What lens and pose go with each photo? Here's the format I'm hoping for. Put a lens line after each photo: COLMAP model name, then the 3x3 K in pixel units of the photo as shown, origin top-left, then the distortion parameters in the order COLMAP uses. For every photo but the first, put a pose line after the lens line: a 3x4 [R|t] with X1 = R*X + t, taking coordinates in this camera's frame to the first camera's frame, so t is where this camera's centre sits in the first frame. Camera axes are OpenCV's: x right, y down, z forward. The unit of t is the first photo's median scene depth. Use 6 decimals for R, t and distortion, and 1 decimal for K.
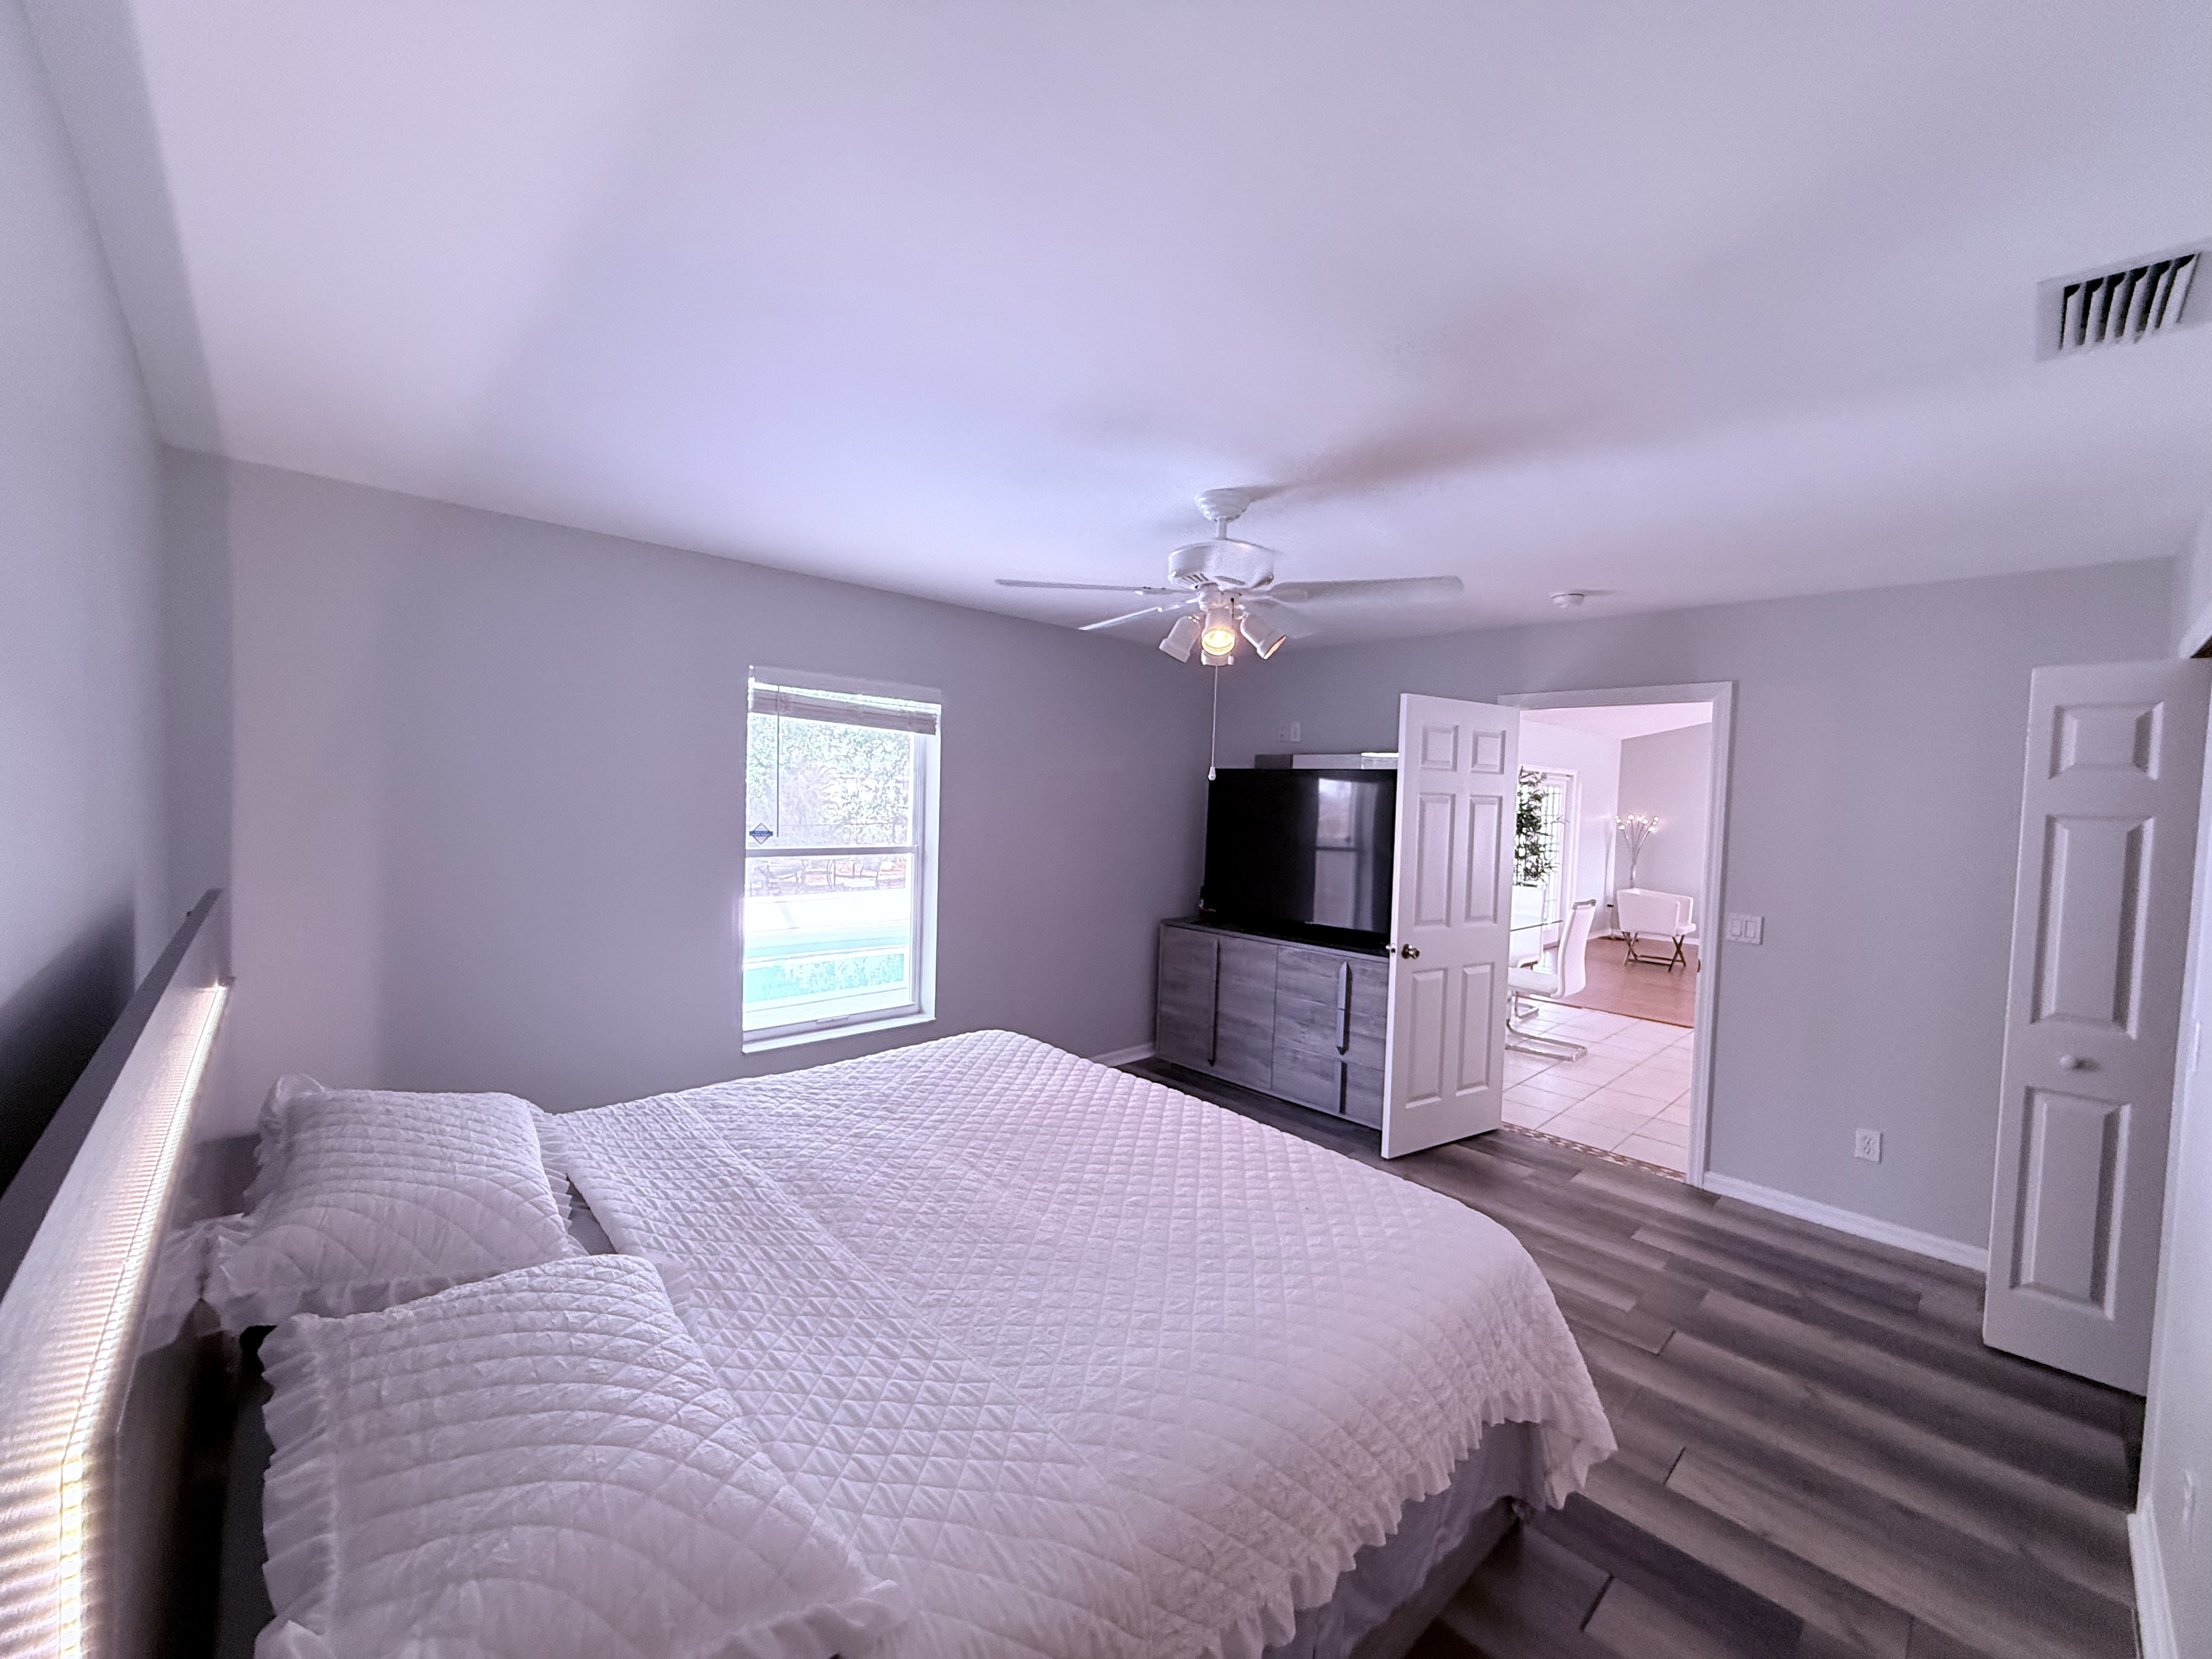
lens RADIAL K [[877.3, 0, 1101.5], [0, 877.3, 831.7], [0, 0, 1]] dist [-0.000735, -0.000041]
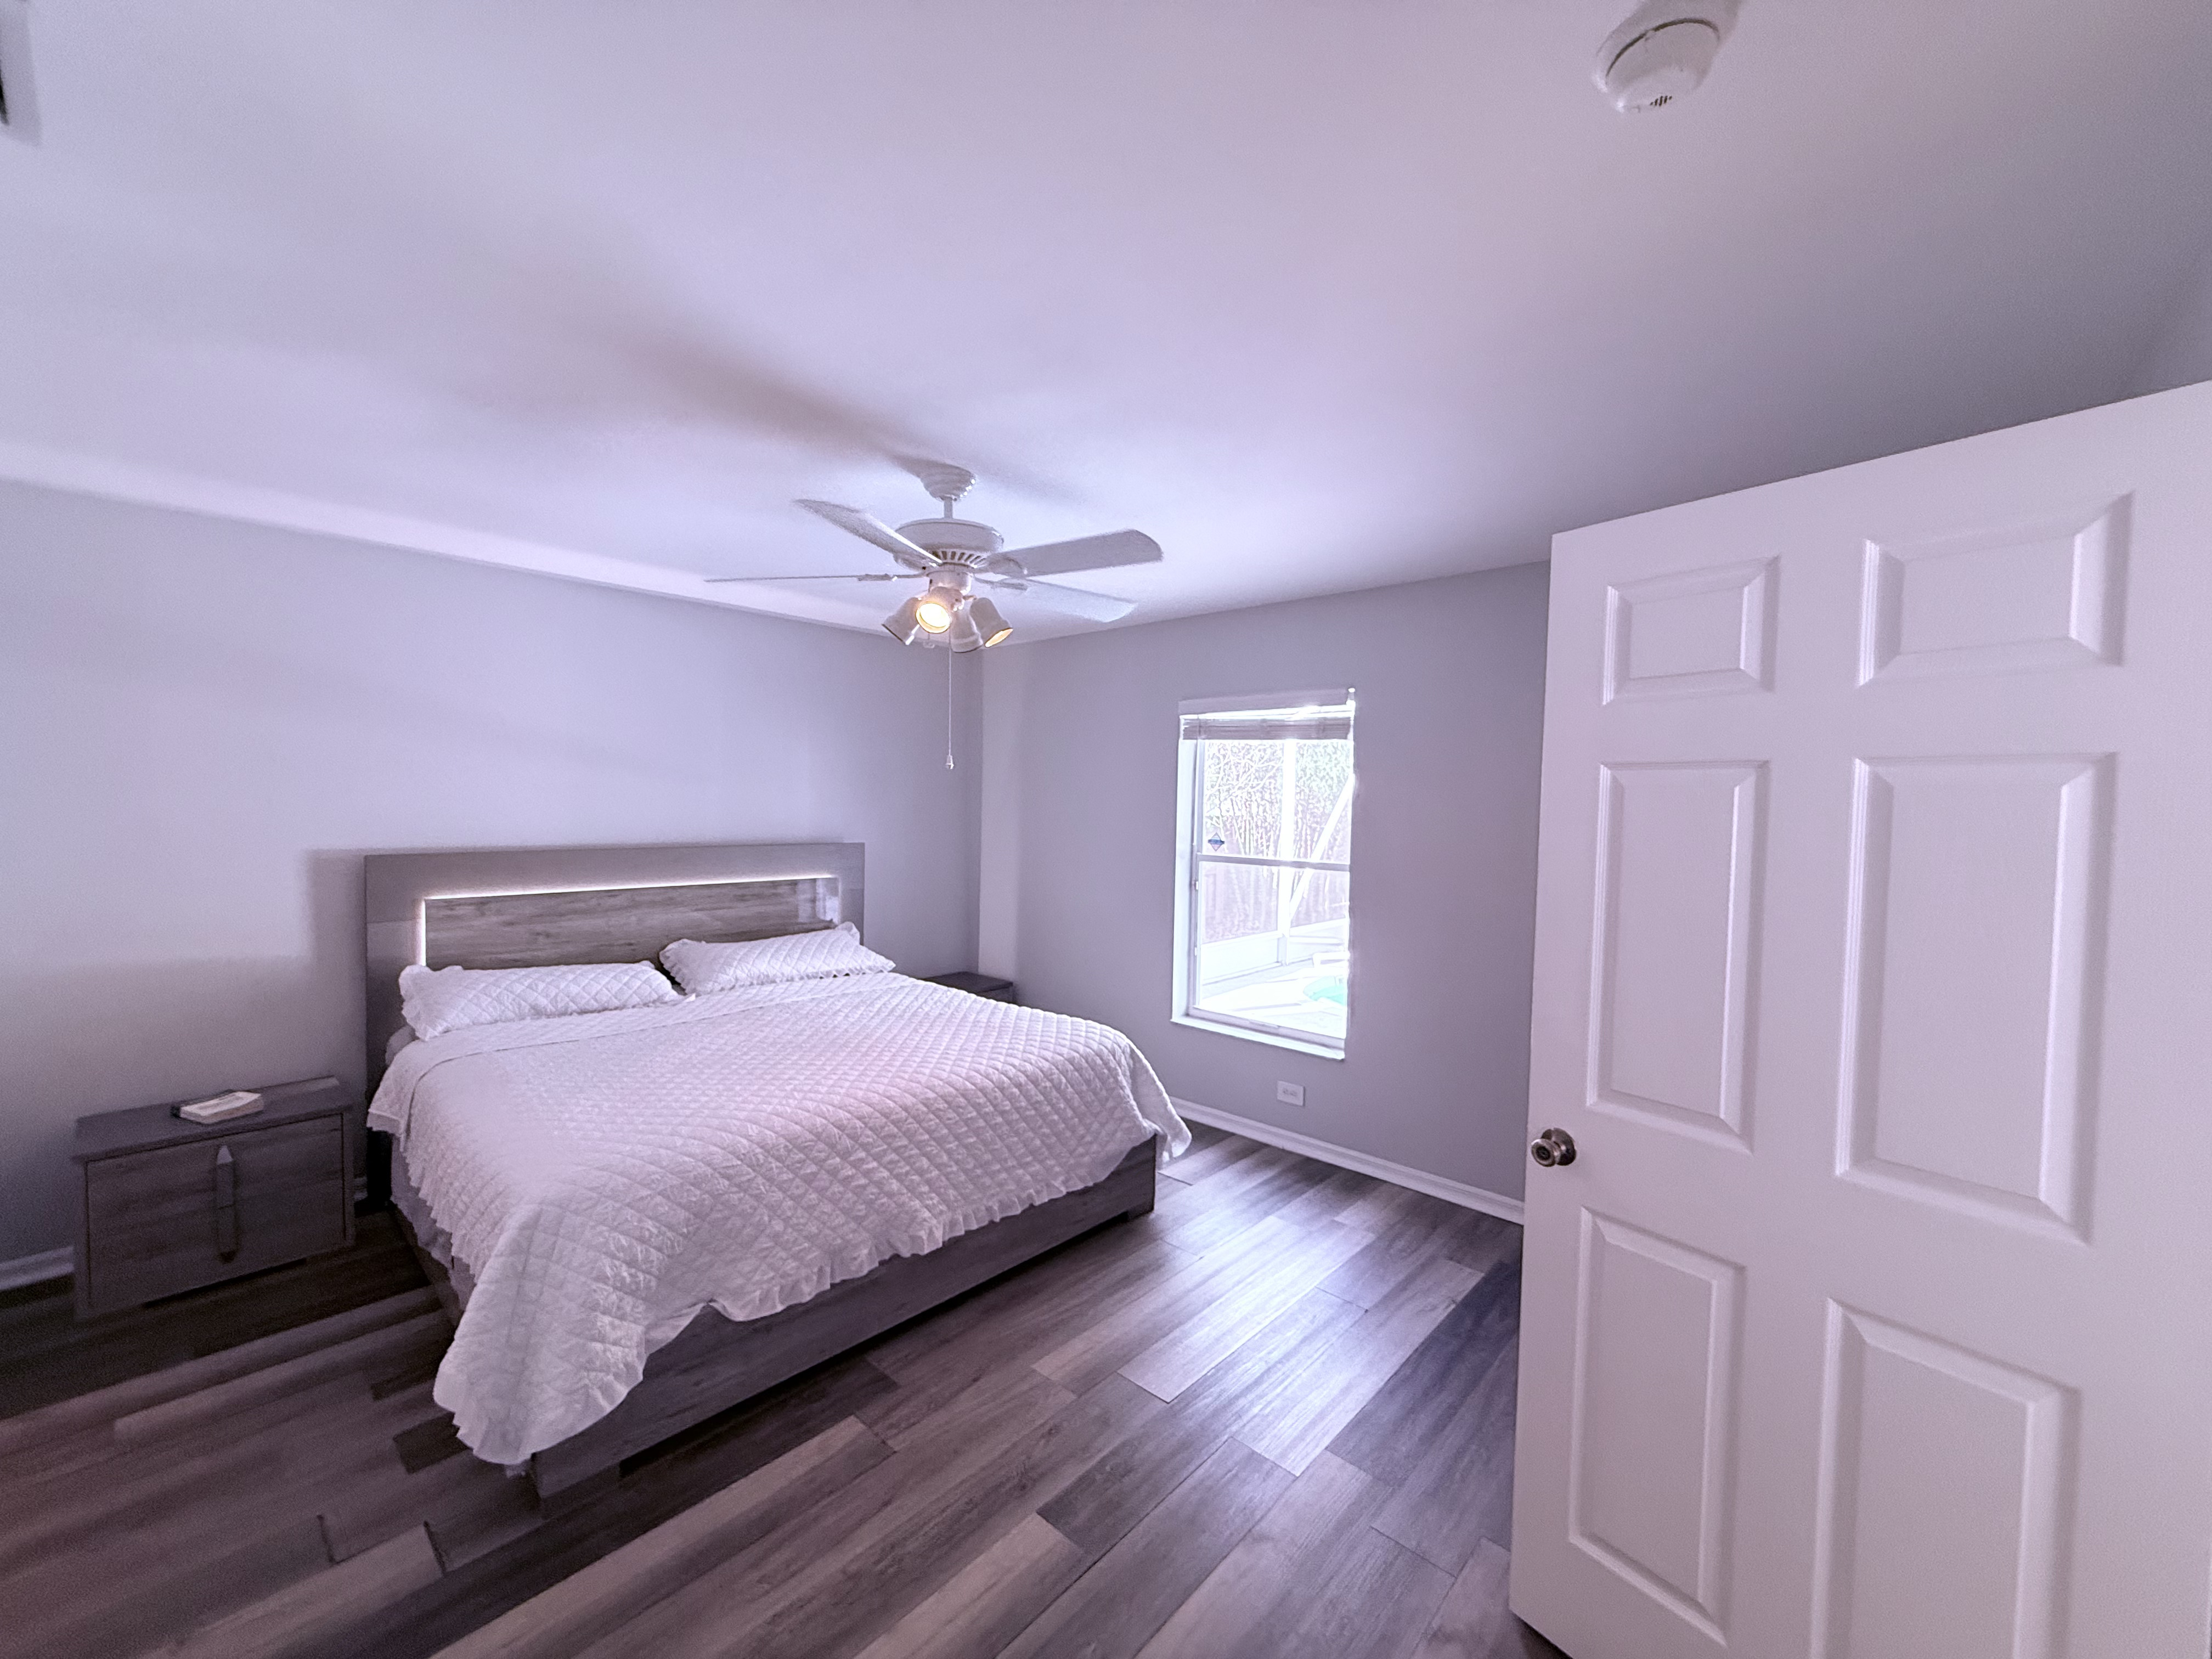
lens RADIAL K [[877.3, 0, 1101.5], [0, 877.3, 831.7], [0, 0, 1]] dist [-0.000735, -0.000041]
pose [[0.078288, -0.000962, -0.996930, 0.983695], [-0.061338, 0.998100, -0.005780, 0.006152], [0.995042, 0.061602, 0.078080, 0.989108]]
